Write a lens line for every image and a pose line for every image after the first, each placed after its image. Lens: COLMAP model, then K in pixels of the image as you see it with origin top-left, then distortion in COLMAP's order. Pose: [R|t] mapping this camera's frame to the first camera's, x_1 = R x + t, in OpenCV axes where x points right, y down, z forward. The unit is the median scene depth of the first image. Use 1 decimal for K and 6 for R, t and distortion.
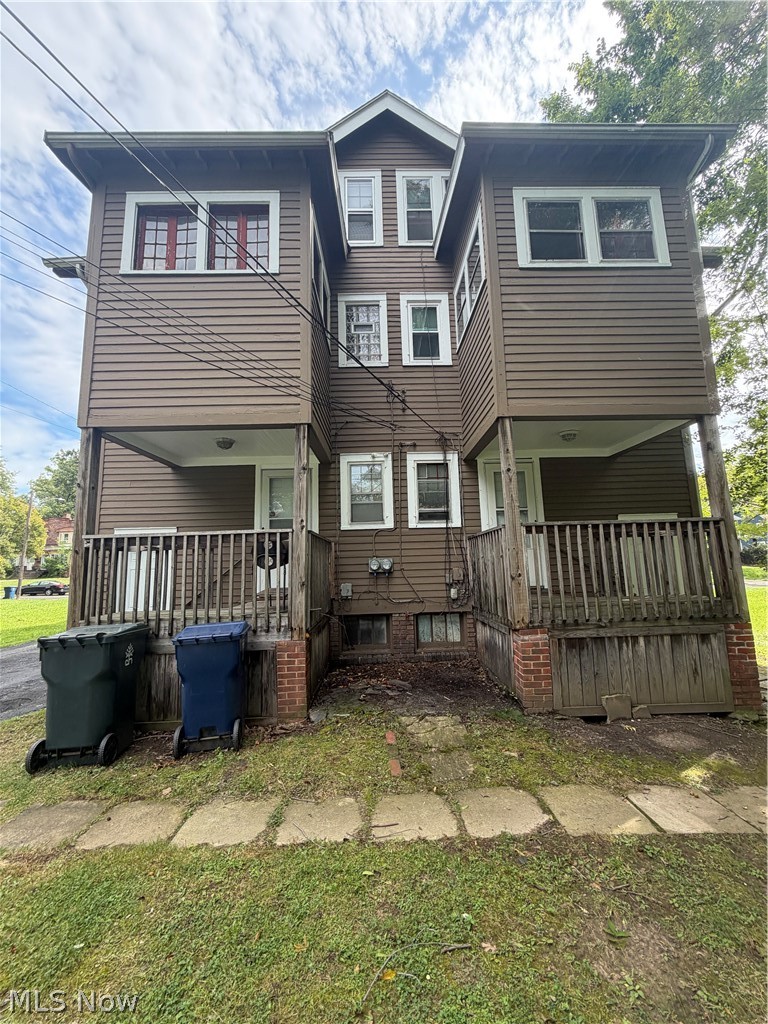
lens RADIAL K [[408.4, 0, 385.7], [0, 408.4, 511.3], [0, 0, 1]] dist [0.000039, 0.000042]
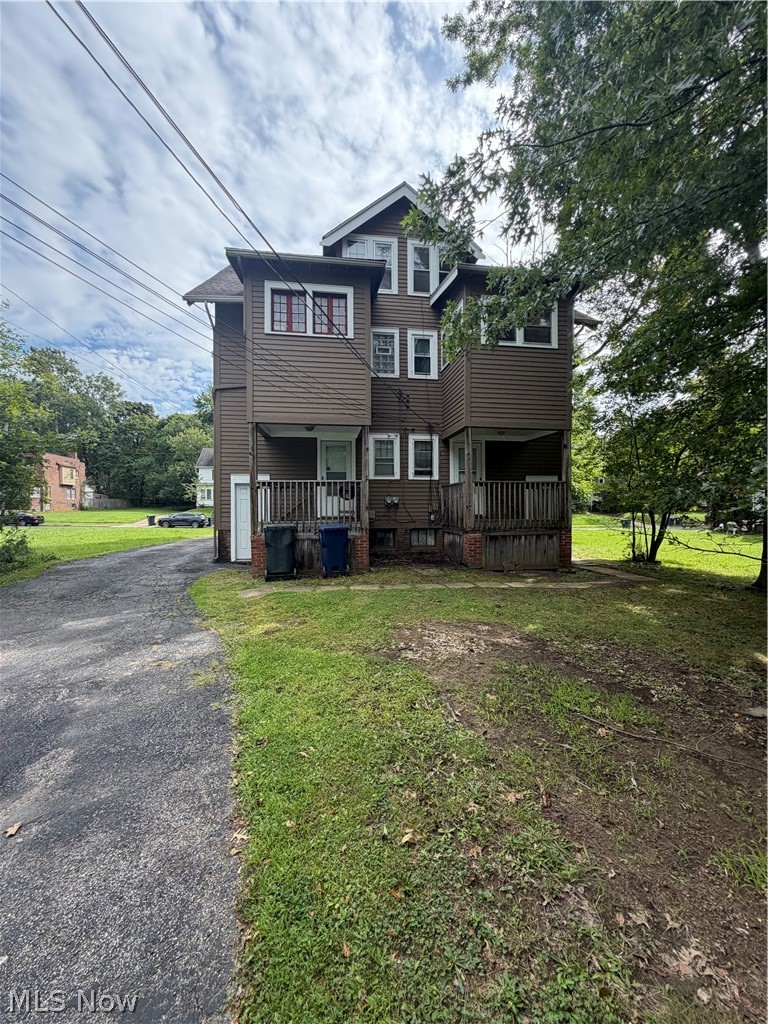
lens RADIAL K [[408.4, 0, 385.7], [0, 408.4, 511.3], [0, 0, 1]] dist [0.000039, 0.000042]
pose [[0.992264, 0.023805, 0.121843, -0.279534], [-0.040723, 0.989551, 0.138311, -0.069155], [-0.117278, -0.142202, 0.982865, -0.788920]]
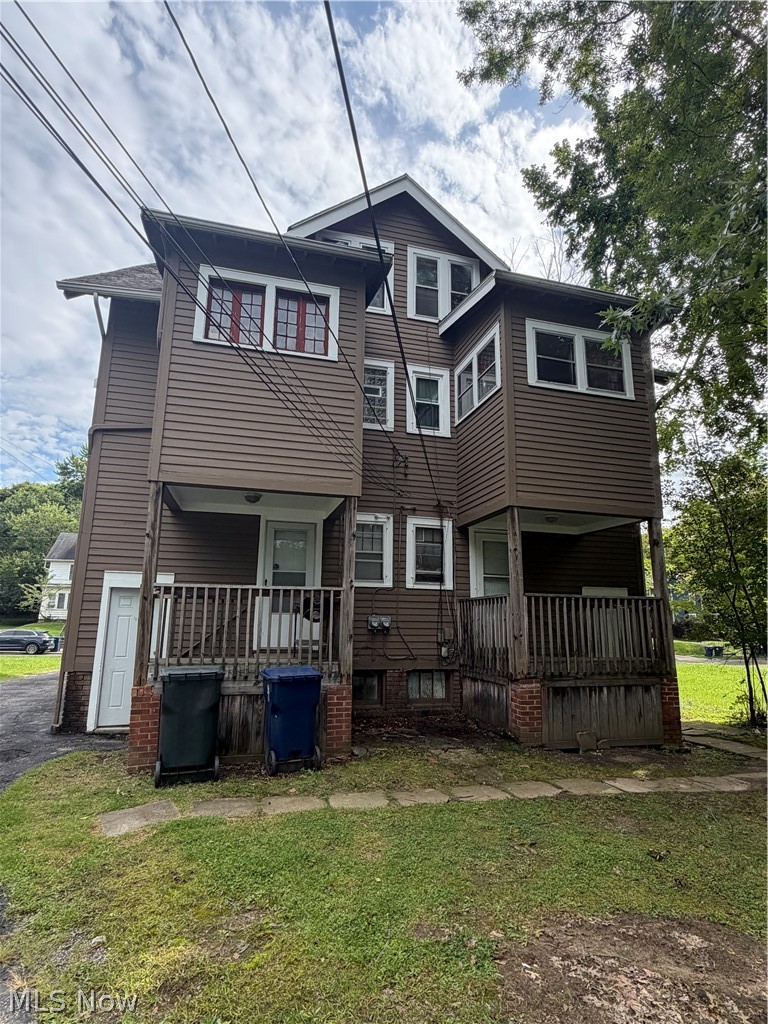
lens RADIAL K [[551.3, 0, 388.9], [0, 551.3, 516.5], [0, 0, 1]] dist [0.000075, -0.000176]
pose [[0.969121, 0.087417, 0.230572, -0.381258], [-0.072812, 0.994806, -0.071126, -0.044495], [-0.235592, 0.052141, 0.970452, -0.439792]]
